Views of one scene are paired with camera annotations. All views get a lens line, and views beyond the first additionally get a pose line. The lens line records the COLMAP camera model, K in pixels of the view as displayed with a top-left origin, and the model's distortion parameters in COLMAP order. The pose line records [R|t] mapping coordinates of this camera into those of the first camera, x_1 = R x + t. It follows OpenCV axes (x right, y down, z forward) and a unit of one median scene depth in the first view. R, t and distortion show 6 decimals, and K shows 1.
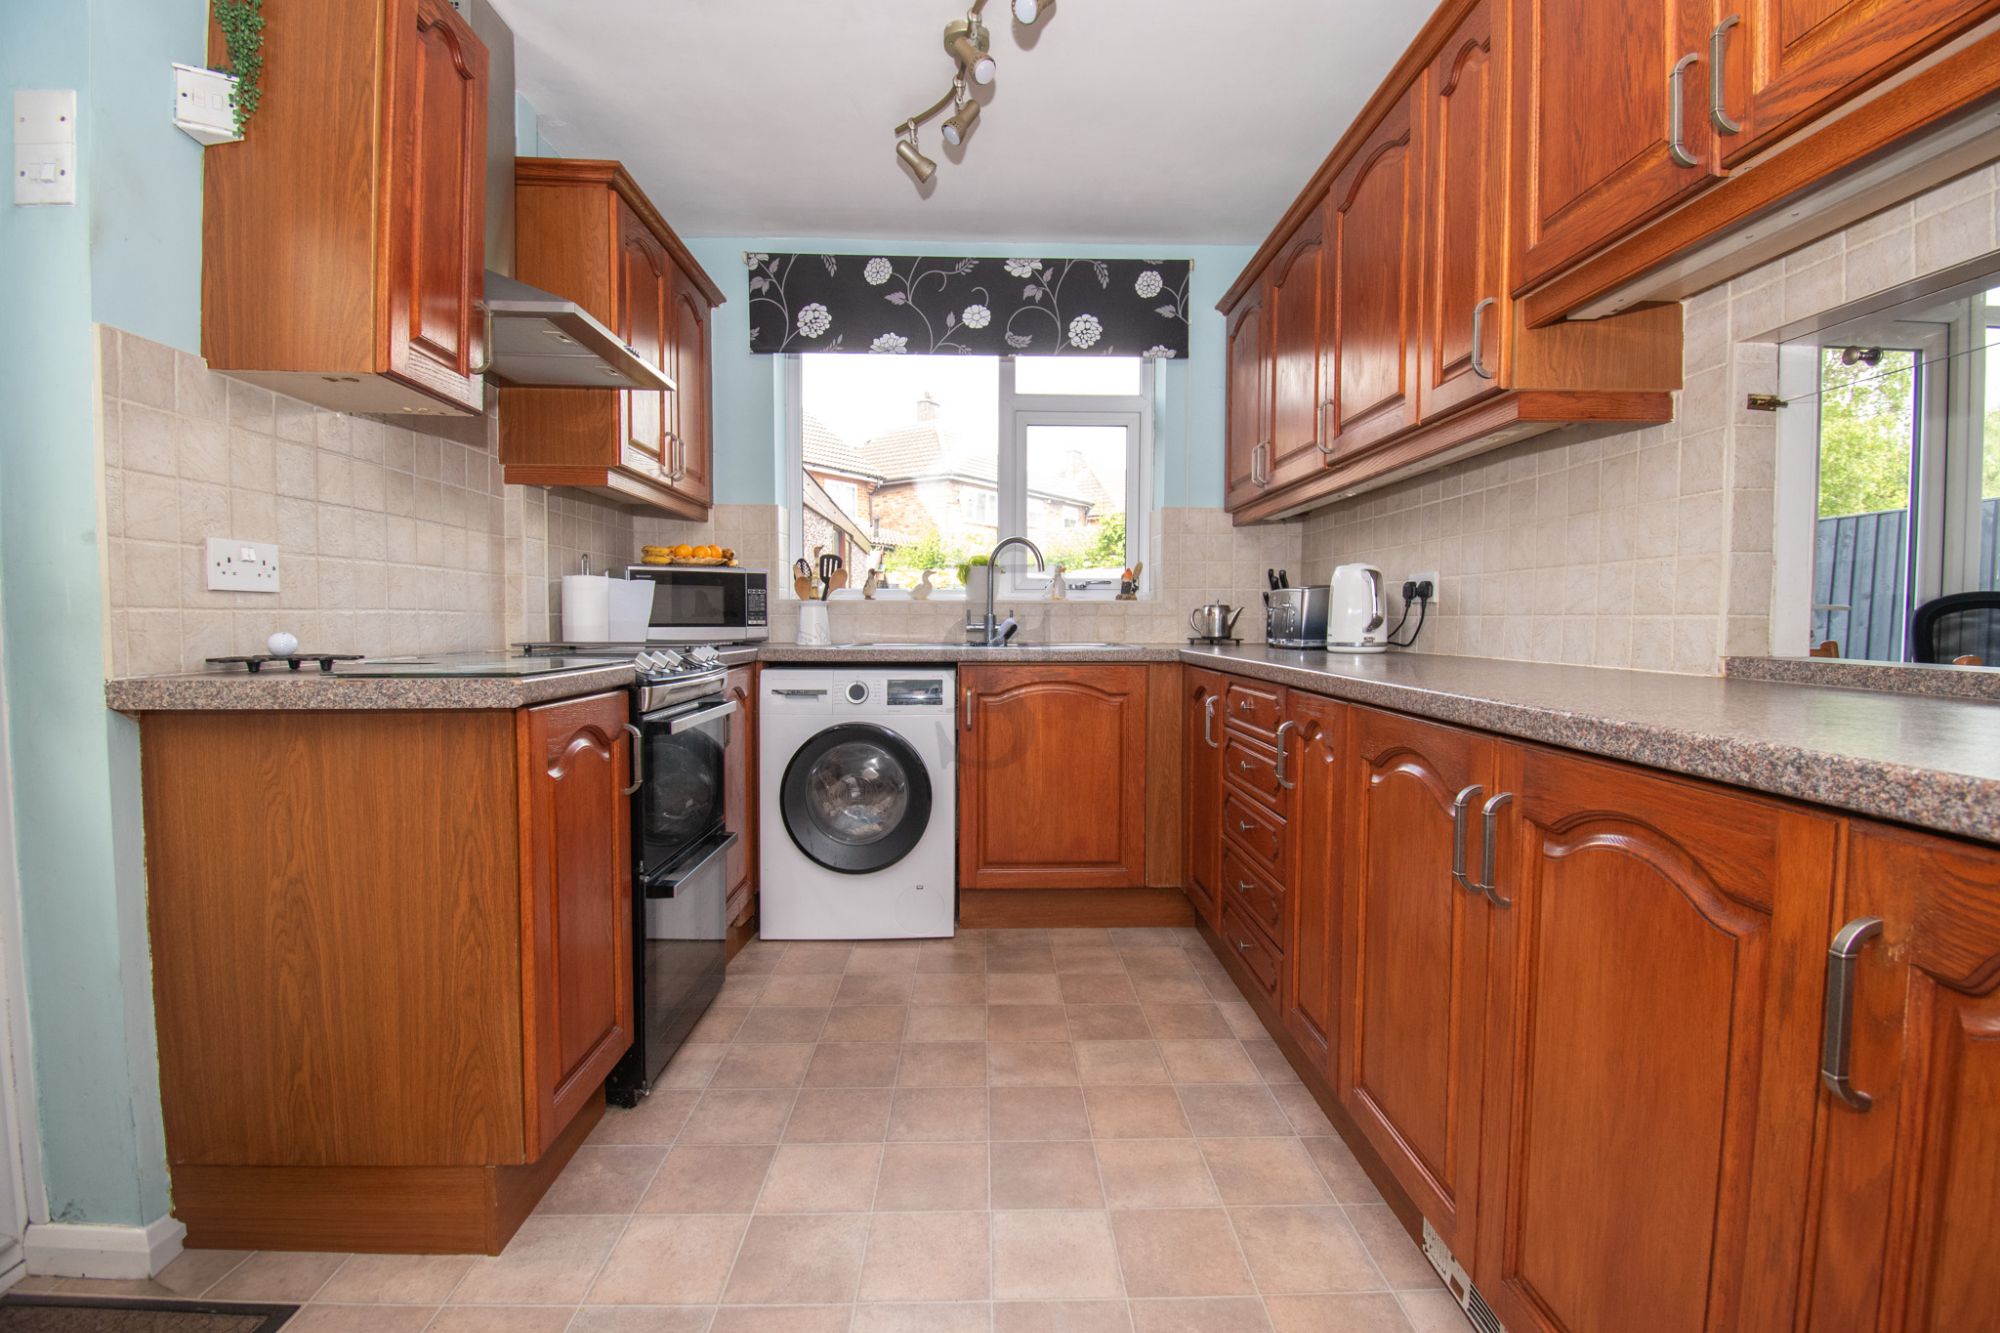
lens RADIAL K [[893.3, 0, 1008.0], [0, 893.3, 668.3], [0, 0, 1]] dist [0.023372, -0.029598]
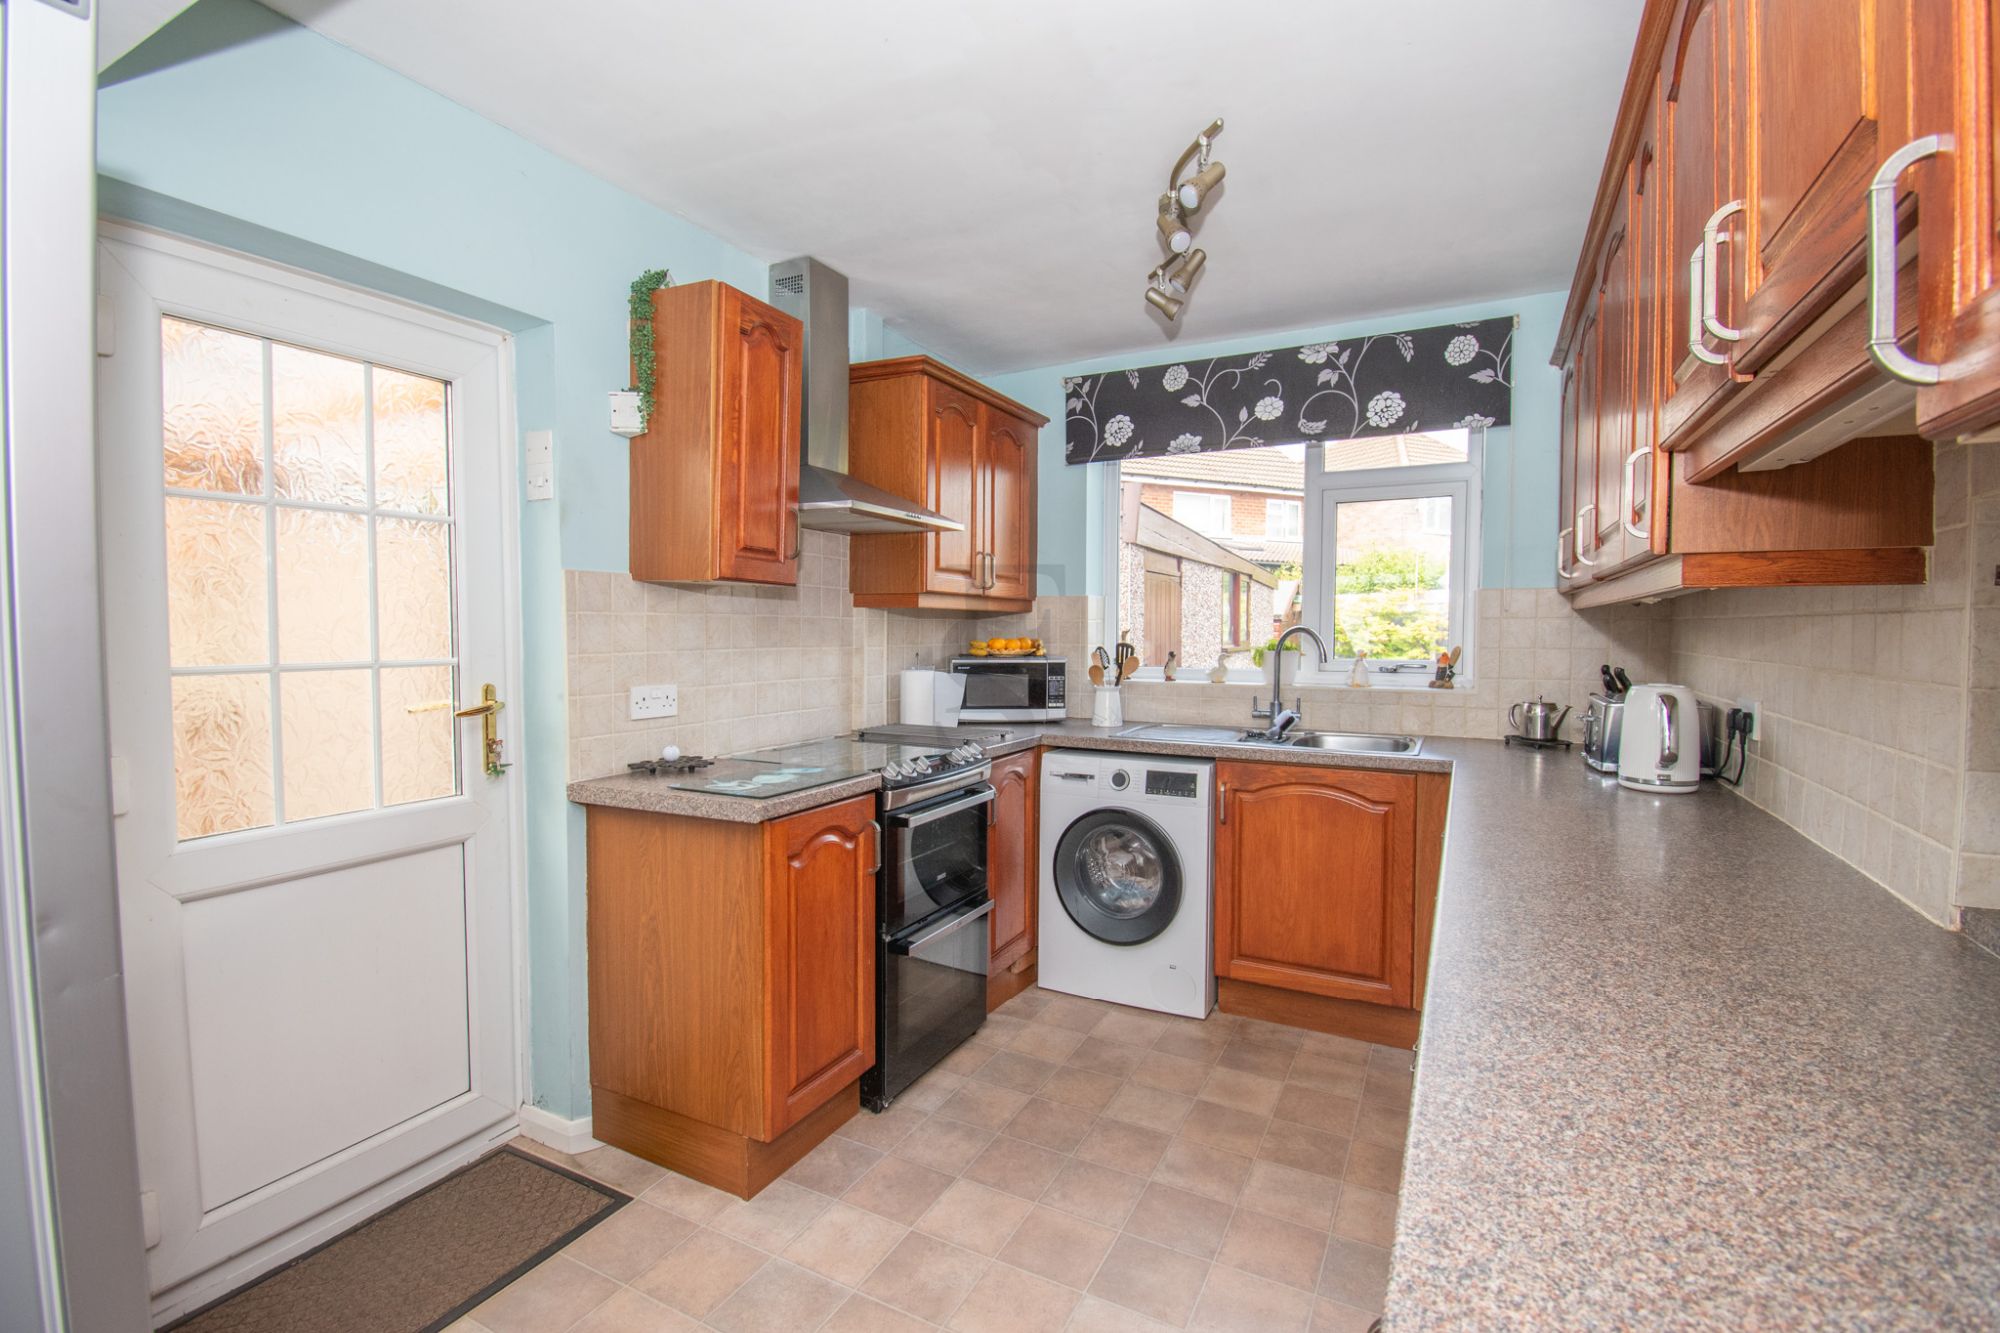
lens RADIAL K [[893.3, 0, 1008.0], [0, 893.3, 668.3], [0, 0, 1]] dist [0.023372, -0.029598]
pose [[0.871509, 0.022168, -0.489878, 0.254155], [-0.025942, 0.999663, -0.000915, -0.108271], [0.489692, 0.013506, 0.871791, -0.030320]]
